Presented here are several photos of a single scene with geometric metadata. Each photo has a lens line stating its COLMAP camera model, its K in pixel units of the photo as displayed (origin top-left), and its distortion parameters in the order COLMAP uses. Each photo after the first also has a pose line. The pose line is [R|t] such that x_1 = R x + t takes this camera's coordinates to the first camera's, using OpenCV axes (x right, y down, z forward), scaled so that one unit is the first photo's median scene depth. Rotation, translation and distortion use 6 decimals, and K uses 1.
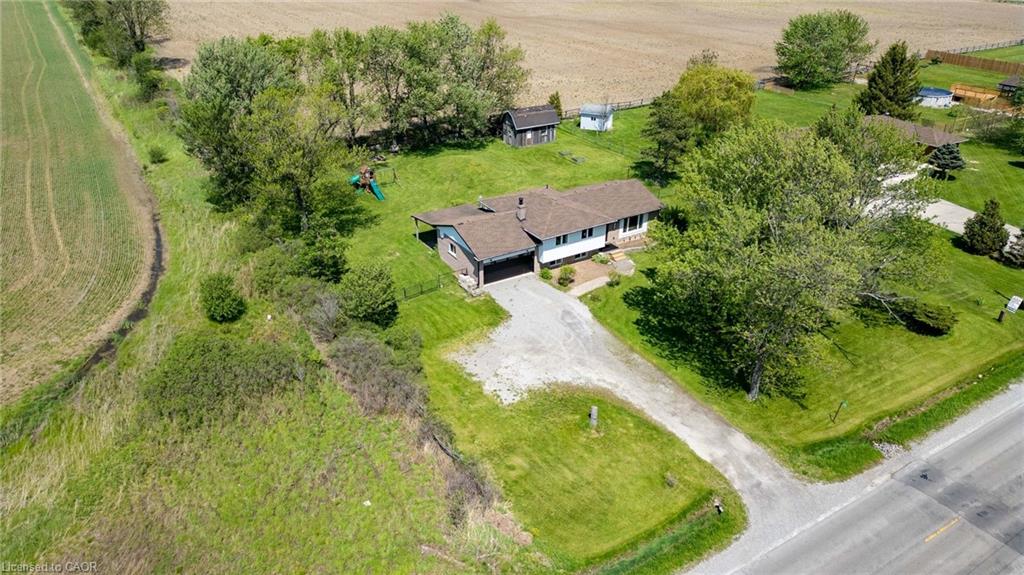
lens RADIAL K [[718.9, 0, 507.3], [0, 718.9, 286.8], [0, 0, 1]] dist [0.081855, -0.094158]
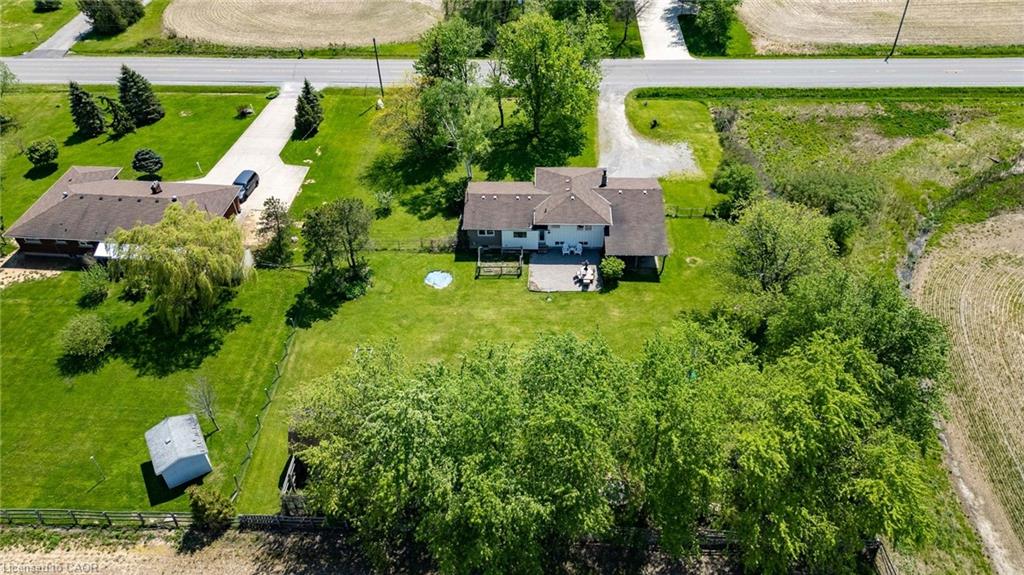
lens RADIAL K [[718.9, 0, 507.3], [0, 718.9, 286.8], [0, 0, 1]] dist [0.081855, -0.094158]
pose [[-0.822518, -0.373780, 0.428664, -0.497103], [0.273898, 0.400218, 0.874531, -1.294811], [-0.498442, 0.836728, -0.226809, 1.681008]]
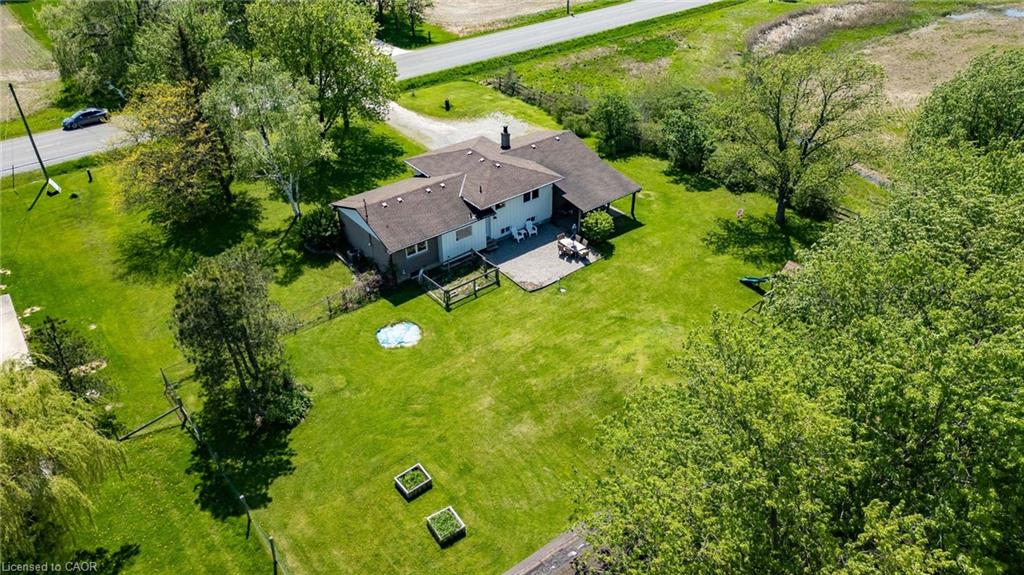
lens RADIAL K [[718.9, 0, 507.3], [0, 718.9, 286.8], [0, 0, 1]] dist [0.081855, -0.094158]
pose [[-0.995208, 0.059258, -0.077780, 0.110201], [-0.040883, 0.470414, 0.881498, -0.938458], [0.088825, 0.880454, -0.465737, 1.776919]]
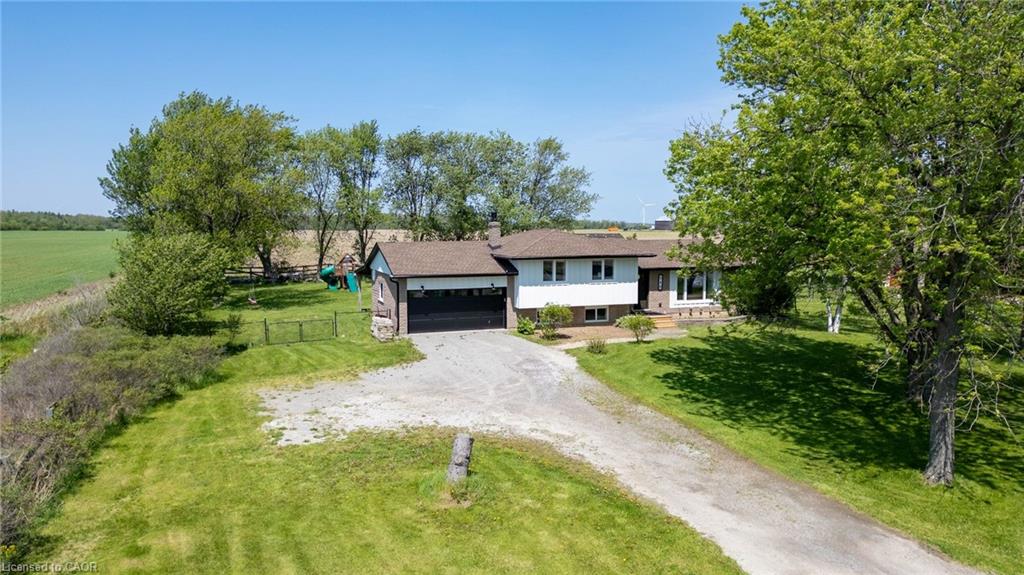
lens RADIAL K [[718.9, 0, 507.3], [0, 718.9, 286.8], [0, 0, 1]] dist [0.081855, -0.094158]
pose [[0.979721, 0.012784, -0.199959, 0.169331], [-0.088182, 0.923628, -0.373009, 0.182874], [0.179919, 0.383077, 0.906025, 0.505022]]
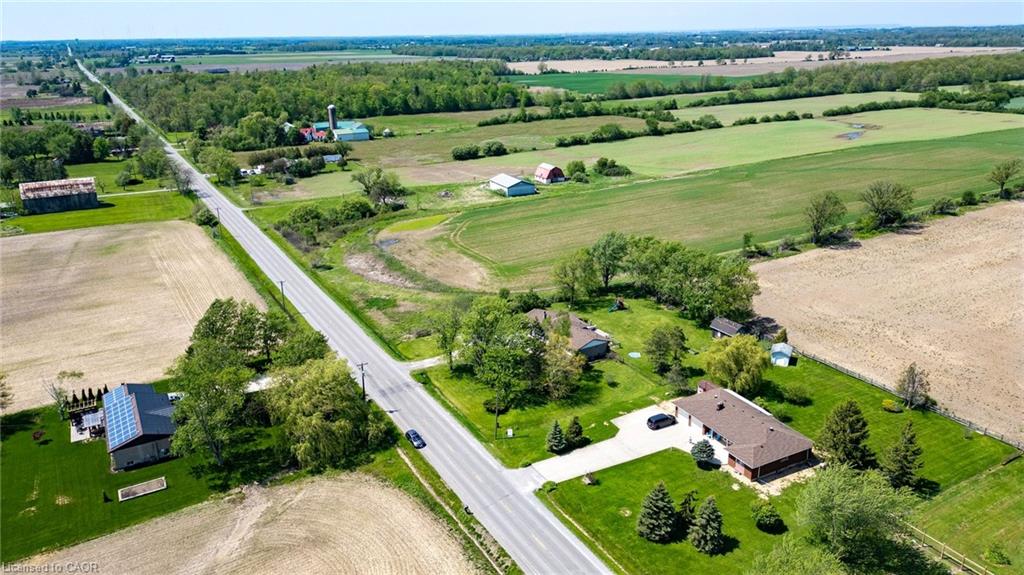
lens RADIAL K [[718.9, 0, 507.3], [0, 718.9, 286.8], [0, 0, 1]] dist [0.081855, -0.094158]
pose [[-0.035676, 0.324764, -0.945122, 2.621180], [-0.445529, 0.841374, 0.305932, -0.999149], [0.894557, 0.431993, 0.114675, 0.605179]]
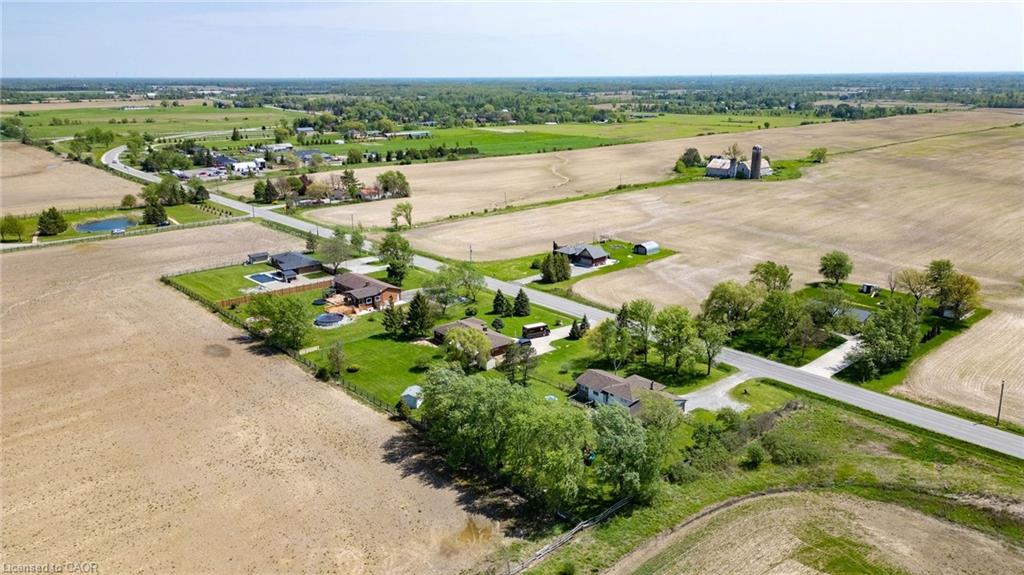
lens RADIAL K [[718.9, 0, 507.3], [0, 718.9, 286.8], [0, 0, 1]] dist [0.081855, -0.094158]
pose [[-0.168194, -0.284345, 0.943853, -2.187802], [0.463542, 0.822210, 0.330302, -1.476701], [-0.869965, 0.493070, -0.006485, 1.390271]]
